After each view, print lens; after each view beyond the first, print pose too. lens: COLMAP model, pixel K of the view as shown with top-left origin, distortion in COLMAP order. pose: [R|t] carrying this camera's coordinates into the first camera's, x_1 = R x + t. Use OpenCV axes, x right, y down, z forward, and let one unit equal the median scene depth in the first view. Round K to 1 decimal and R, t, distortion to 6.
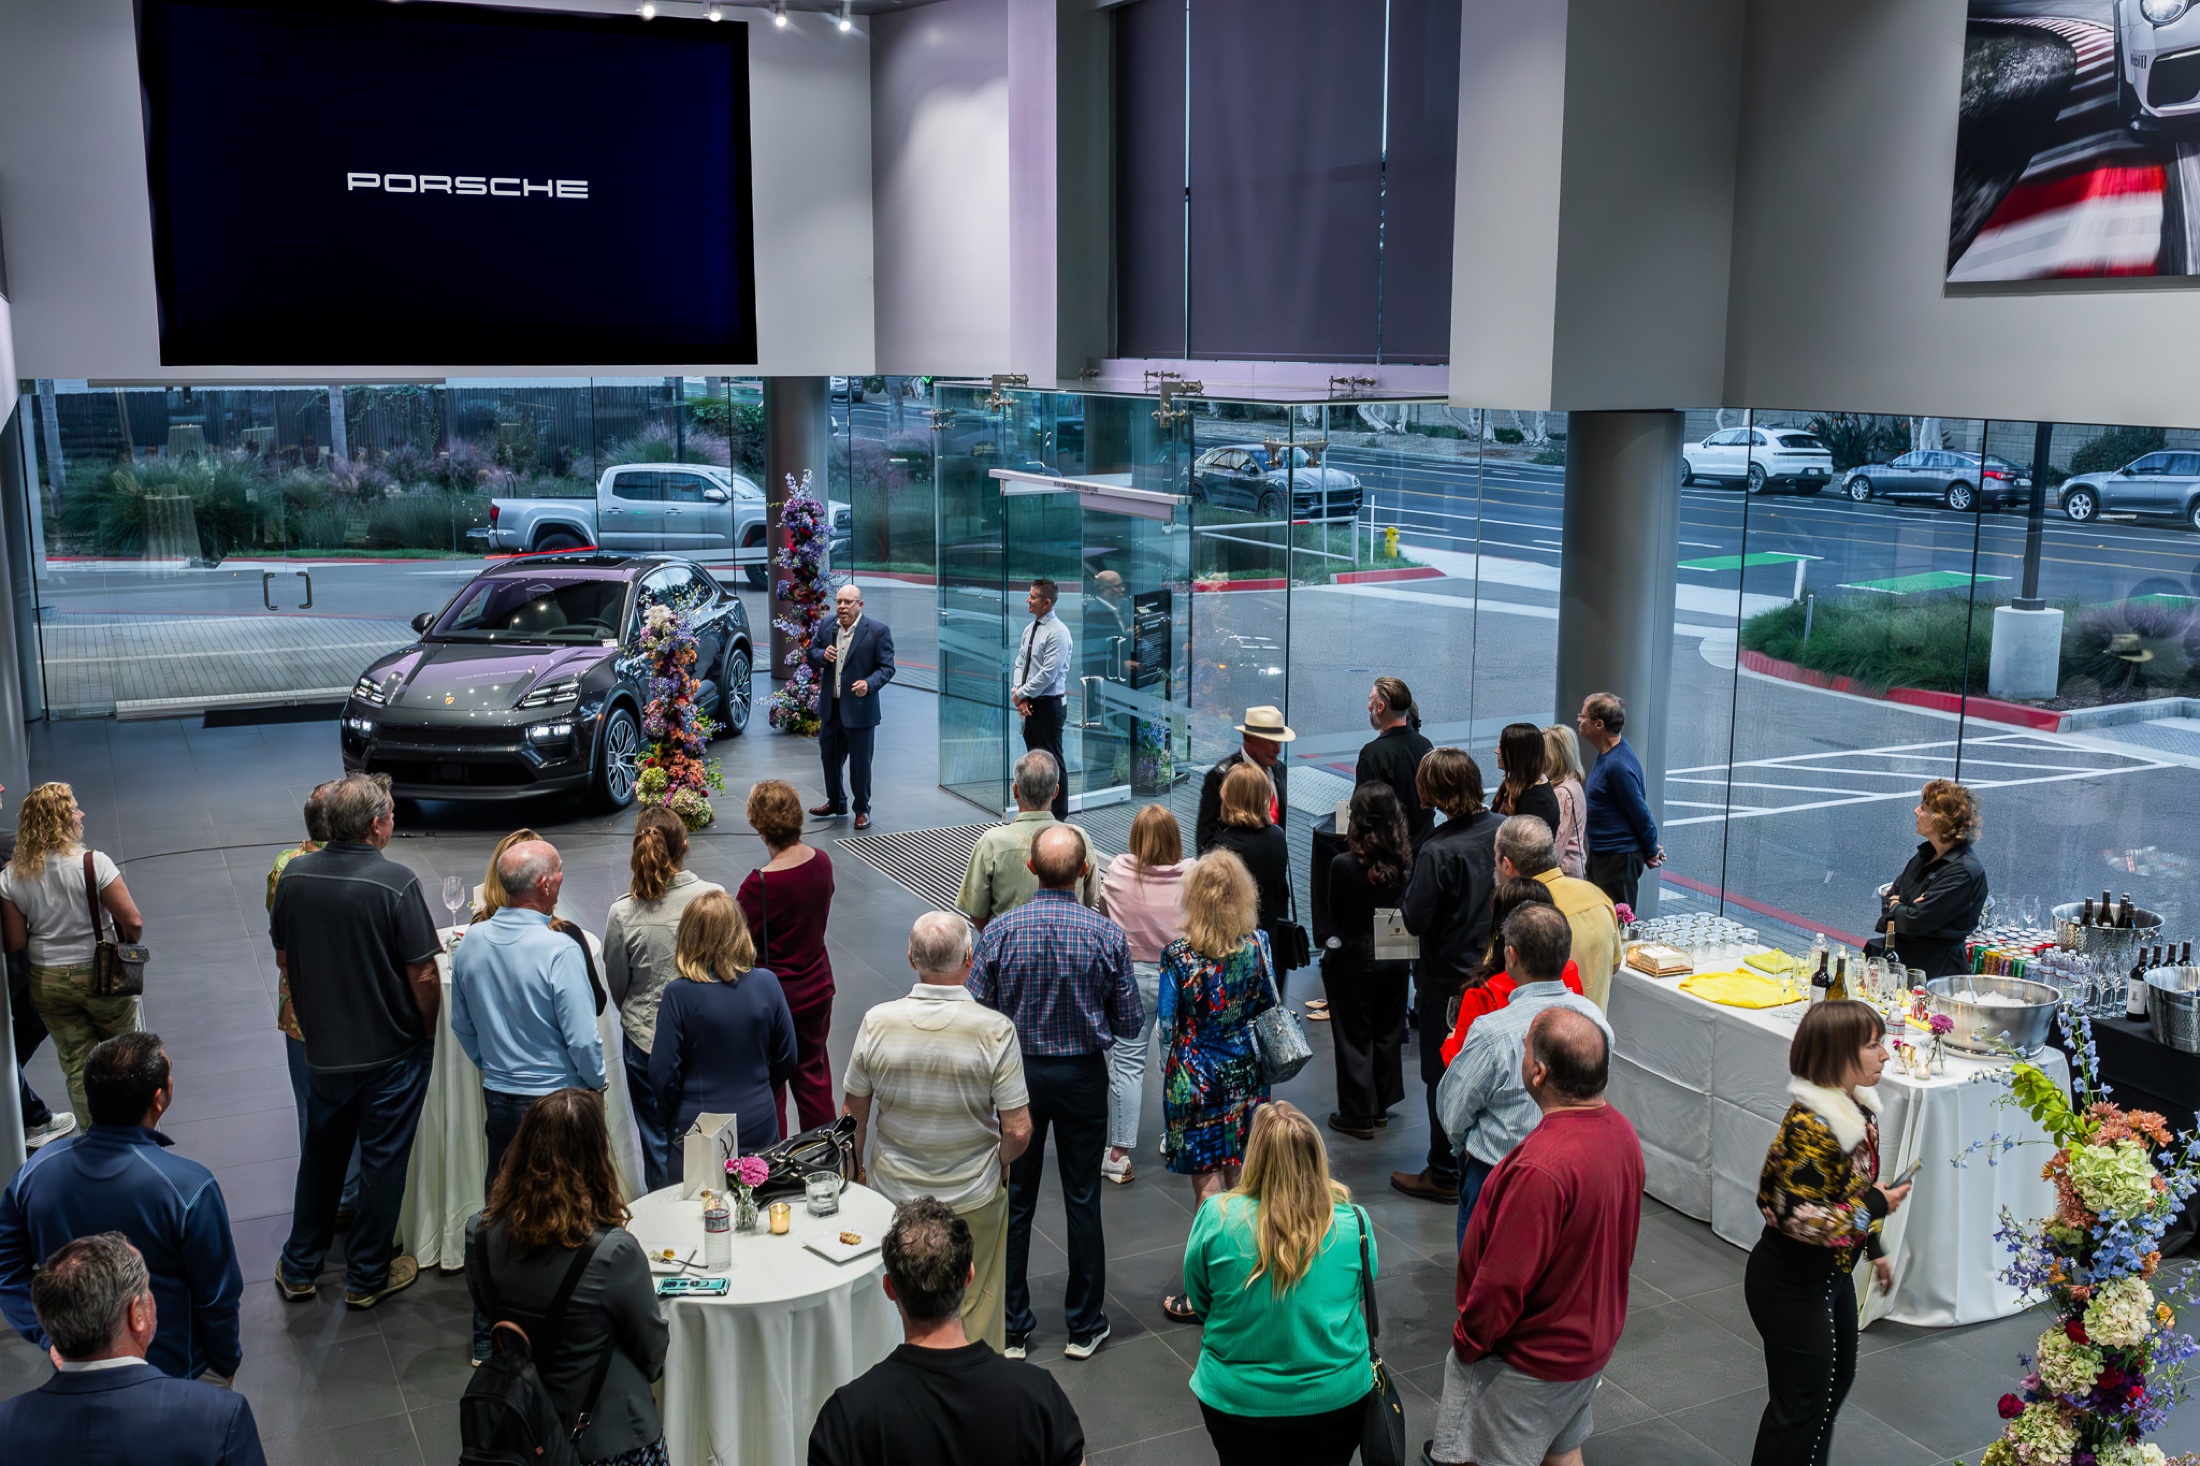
lens RADIAL K [[2170.3, 0, 1094.9], [0, 2170.3, 731.2], [0, 0, 1]] dist [0.086824, 0.000000]
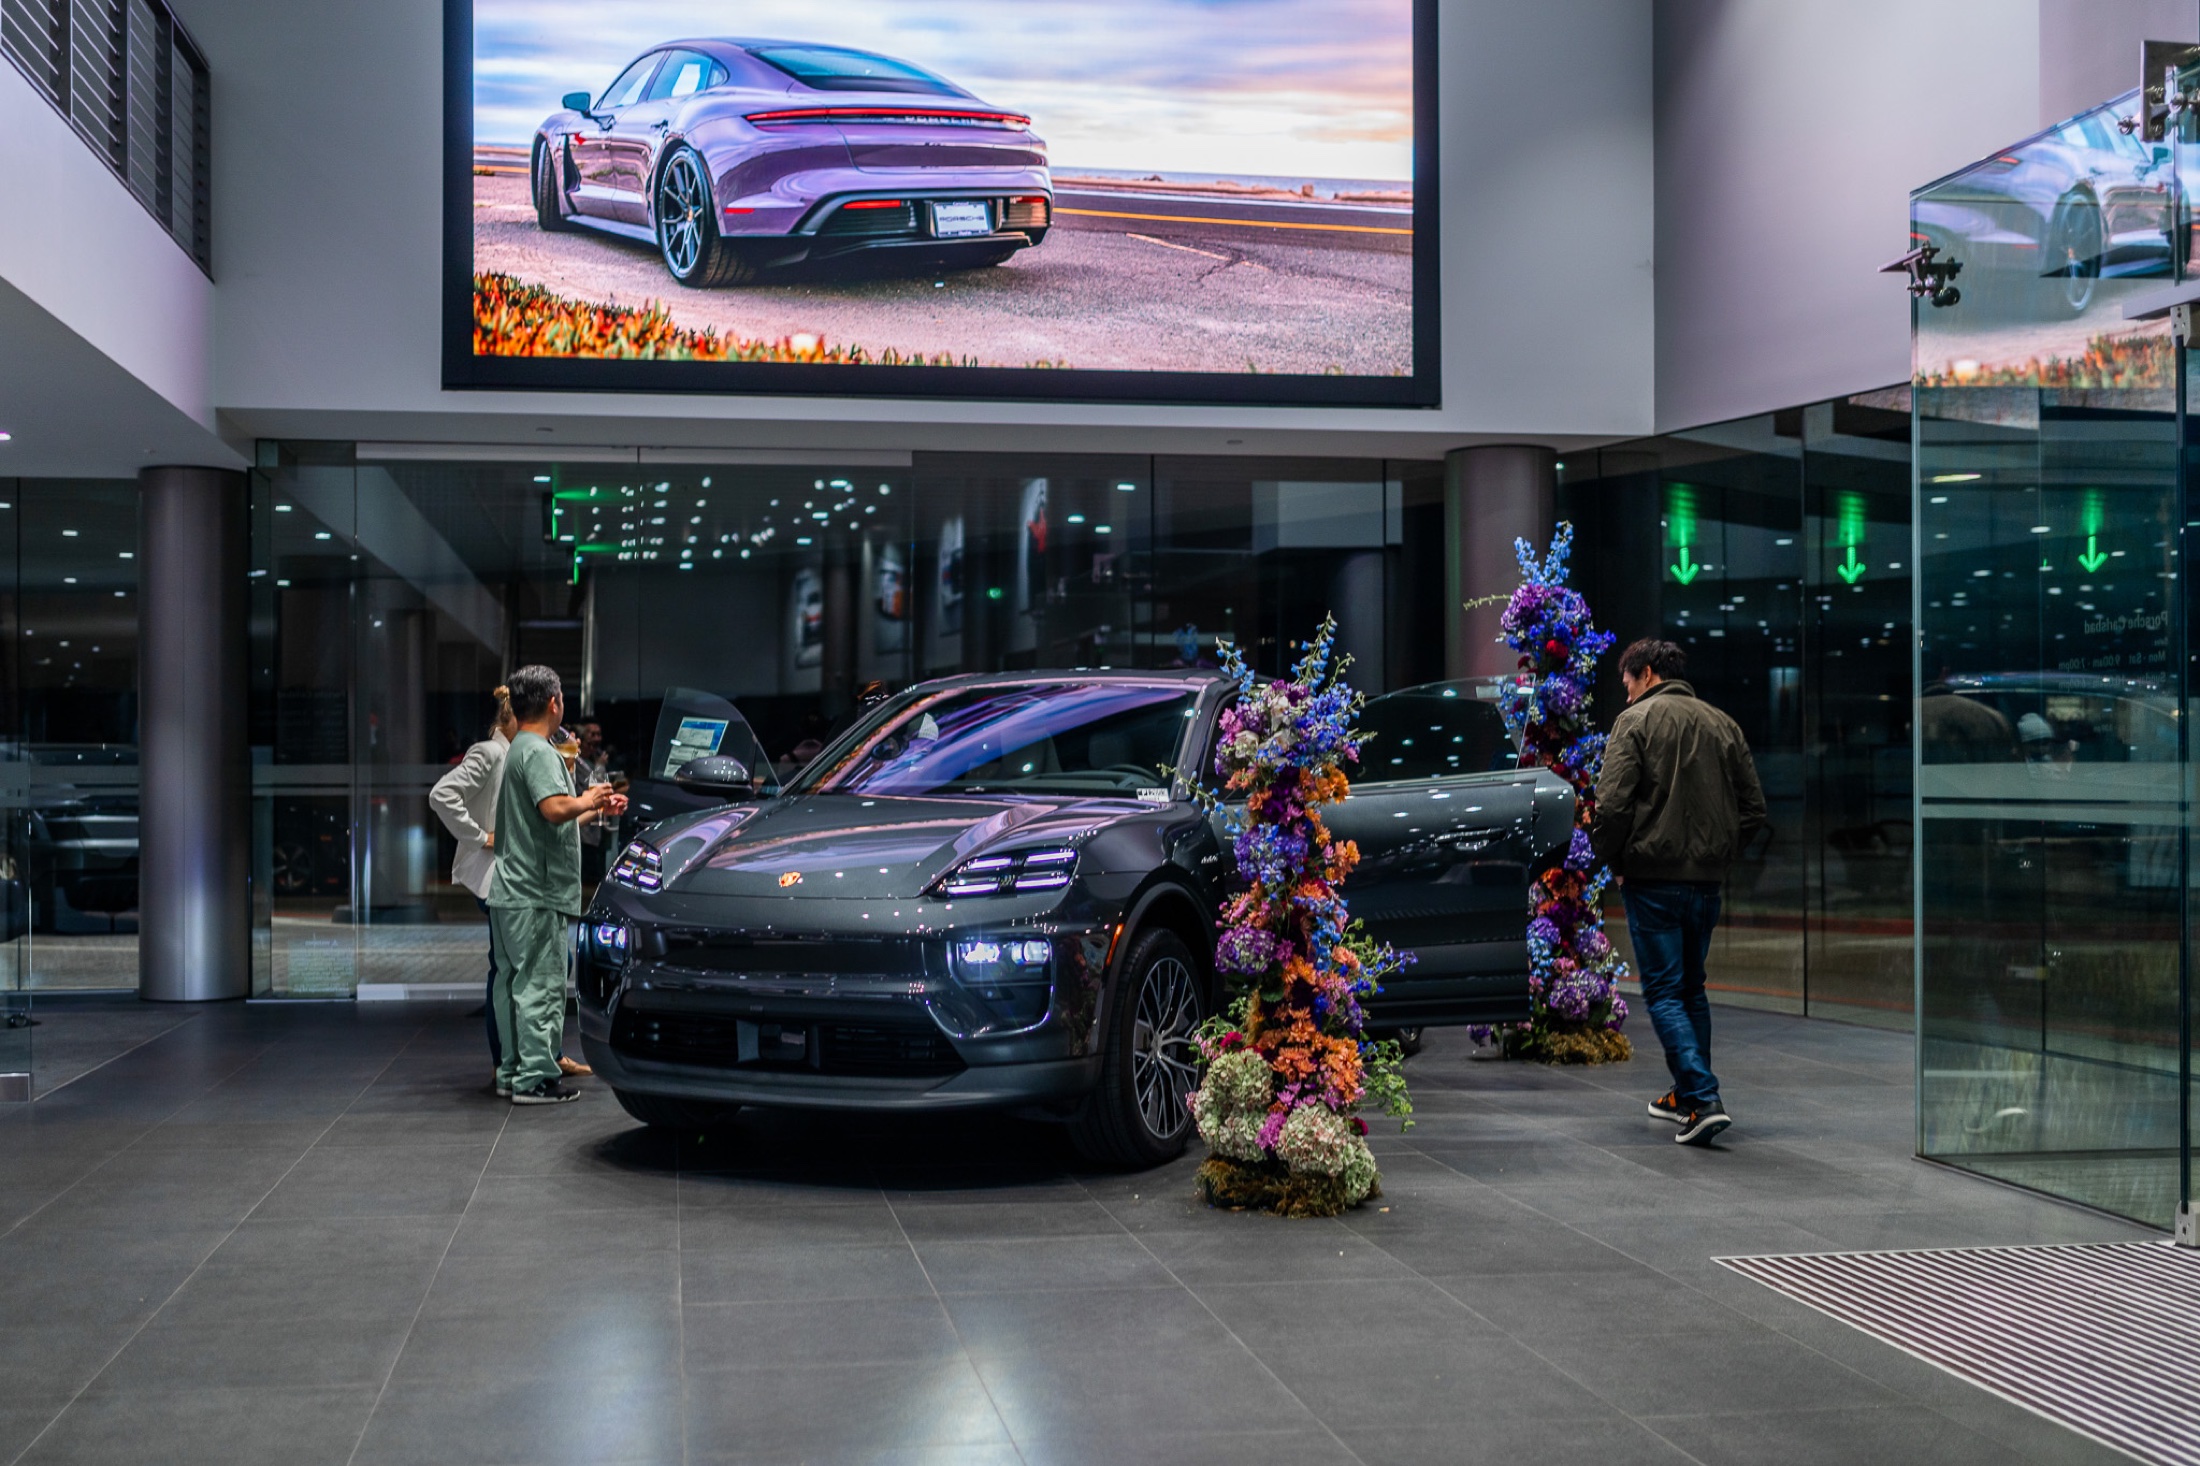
lens RADIAL K [[2170.3, 0, 1087.9], [0, 2170.3, 742.1], [0, 0, 1]] dist [0.086824, 0.000000]
pose [[0.965410, -0.000286, -0.260735, -0.123882], [-0.052591, 0.979233, -0.195800, 0.041079], [0.255376, 0.202740, 0.945346, 0.597241]]
